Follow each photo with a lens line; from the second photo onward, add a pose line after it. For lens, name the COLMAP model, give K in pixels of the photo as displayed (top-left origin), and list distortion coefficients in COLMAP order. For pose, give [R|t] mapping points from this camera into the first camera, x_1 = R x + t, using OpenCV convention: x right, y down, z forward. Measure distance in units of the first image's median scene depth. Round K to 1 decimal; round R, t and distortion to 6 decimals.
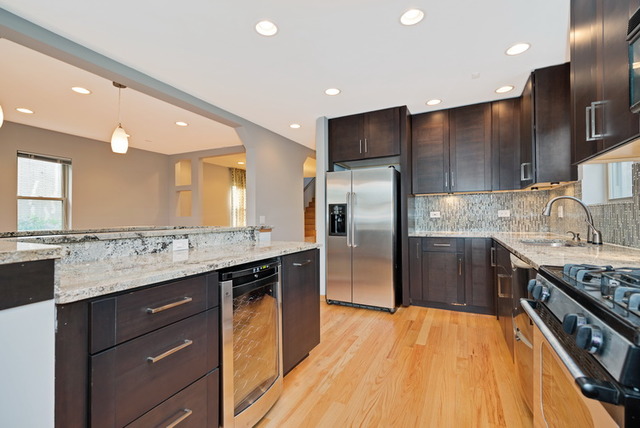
lens RADIAL K [[288.7, 0, 318.5], [0, 288.7, 216.0], [0, 0, 1]] dist [-0.001575, -0.000868]
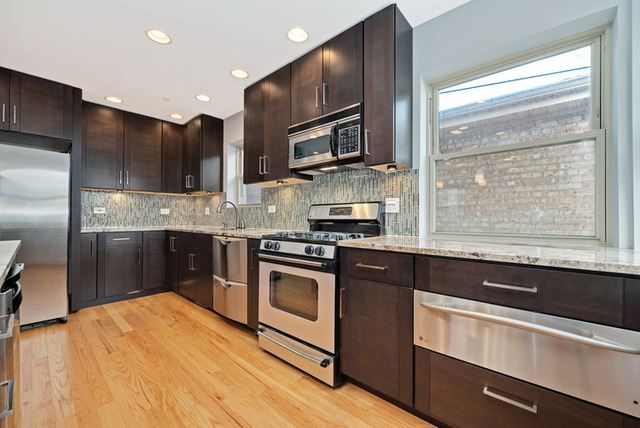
lens RADIAL K [[255.3, 0, 322.0], [0, 255.3, 218.0], [0, 0, 1]] dist [-0.000632, -0.003111]
pose [[0.254829, 0.006781, 0.966962, -0.292908], [-0.009752, 0.999943, -0.004442, 0.020996], [-0.966937, -0.008298, 0.254880, 0.062163]]
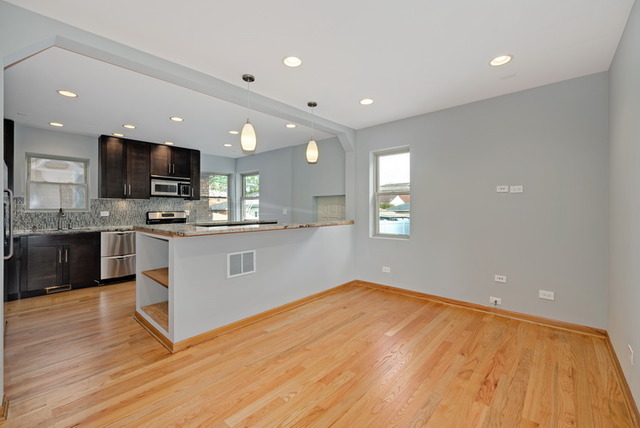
lens RADIAL K [[272.5, 0, 320.3], [0, 272.5, 208.9], [0, 0, 1]] dist [-0.039074, -0.000018]
pose [[-0.964101, 0.012645, 0.265235, -1.008684], [0.010518, 0.999900, -0.009437, -0.014630], [-0.265328, -0.006309, -0.964138, 1.599644]]
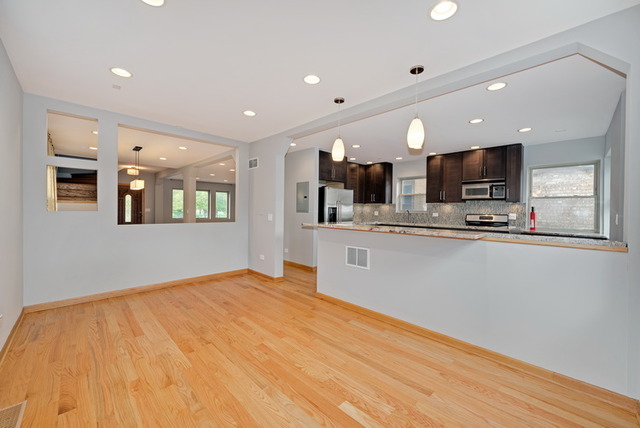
lens RADIAL K [[255.3, 0, 330.5], [0, 255.3, 215.8], [0, 0, 1]] dist [-0.000632, -0.003111]
pose [[0.310287, -0.007459, 0.950614, -1.466310], [-0.024543, 0.999573, 0.015855, -0.016712], [-0.950326, -0.028251, 0.309971, 0.630606]]
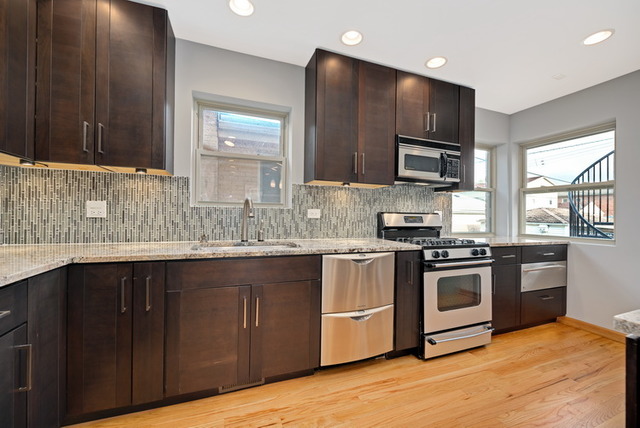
lens RADIAL K [[255.3, 0, 316.0], [0, 255.3, 218.3], [0, 0, 1]] dist [-0.000632, -0.003111]
pose [[-0.727239, -0.009368, 0.686320, 0.051770], [-0.015074, 0.999884, -0.002324, 0.001238], [-0.686219, -0.012036, -0.727296, 1.011050]]
